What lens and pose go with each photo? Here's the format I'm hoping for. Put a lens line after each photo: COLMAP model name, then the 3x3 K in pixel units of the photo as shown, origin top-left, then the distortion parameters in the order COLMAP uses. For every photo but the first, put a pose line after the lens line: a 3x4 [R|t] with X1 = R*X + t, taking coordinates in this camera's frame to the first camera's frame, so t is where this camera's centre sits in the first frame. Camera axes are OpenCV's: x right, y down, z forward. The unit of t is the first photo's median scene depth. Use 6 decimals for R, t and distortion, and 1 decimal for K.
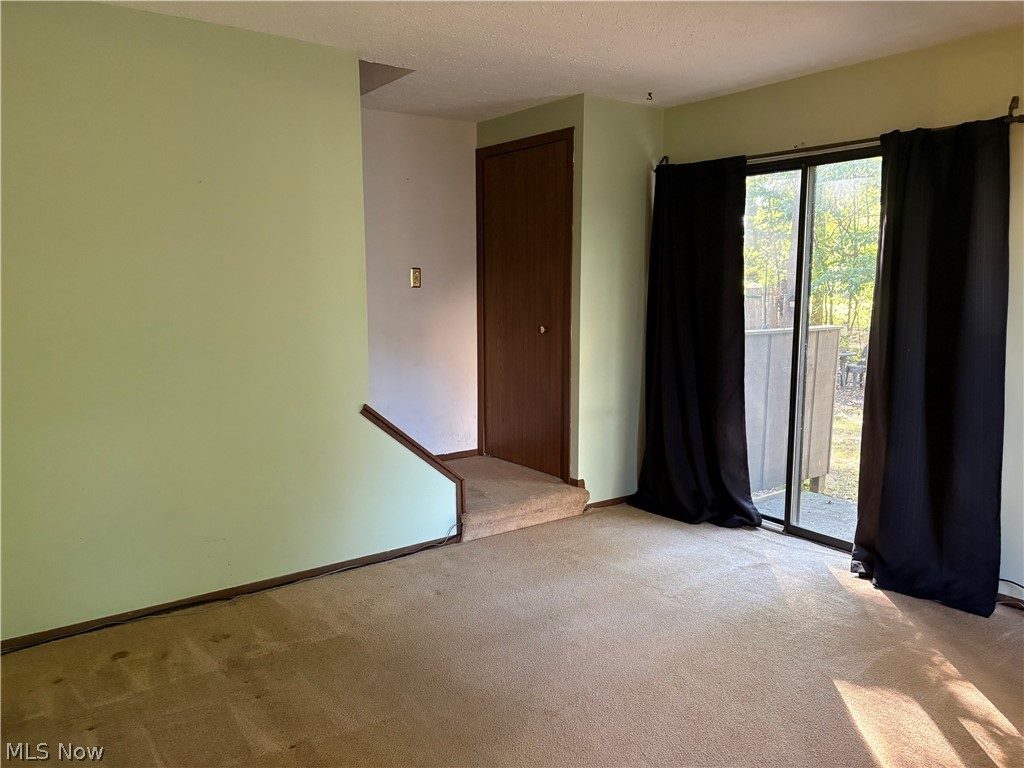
lens RADIAL K [[781.5, 0, 512.2], [0, 781.5, 382.3], [0, 0, 1]] dist [0.016246, -0.007608]
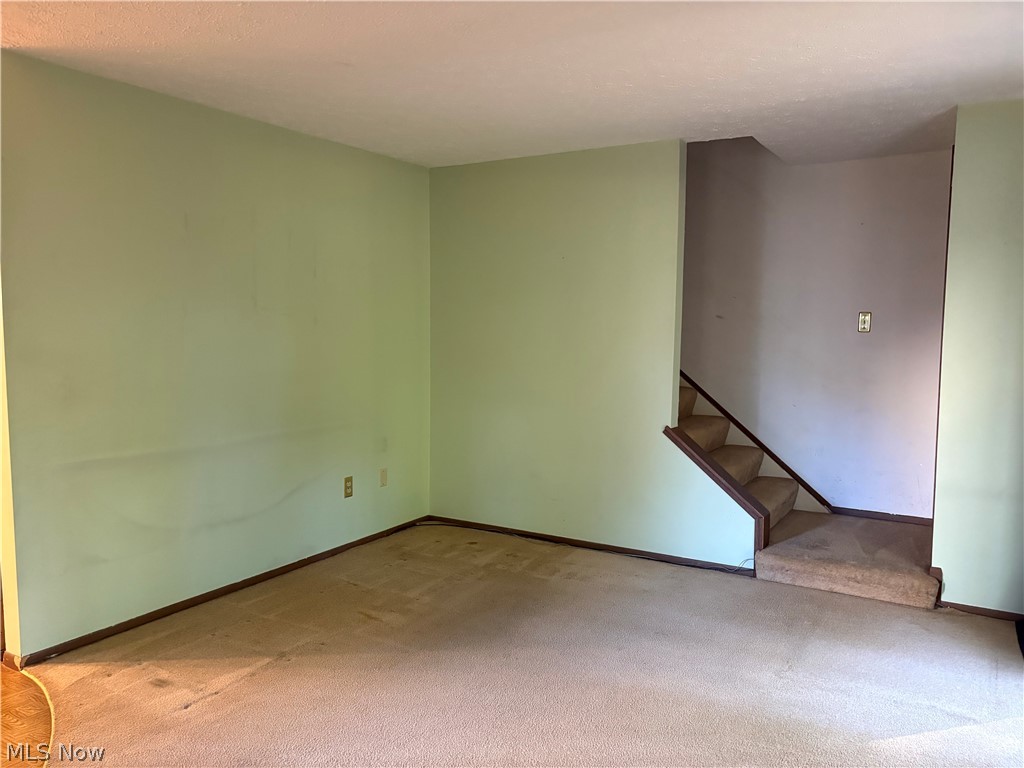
lens RADIAL K [[781.5, 0, 512.4], [0, 781.5, 385.7], [0, 0, 1]] dist [0.016246, -0.007608]
pose [[0.382710, 0.087321, -0.919732, 0.740716], [-0.128885, 0.990835, 0.040441, -0.047244], [0.914834, 0.103063, 0.390457, 0.275353]]
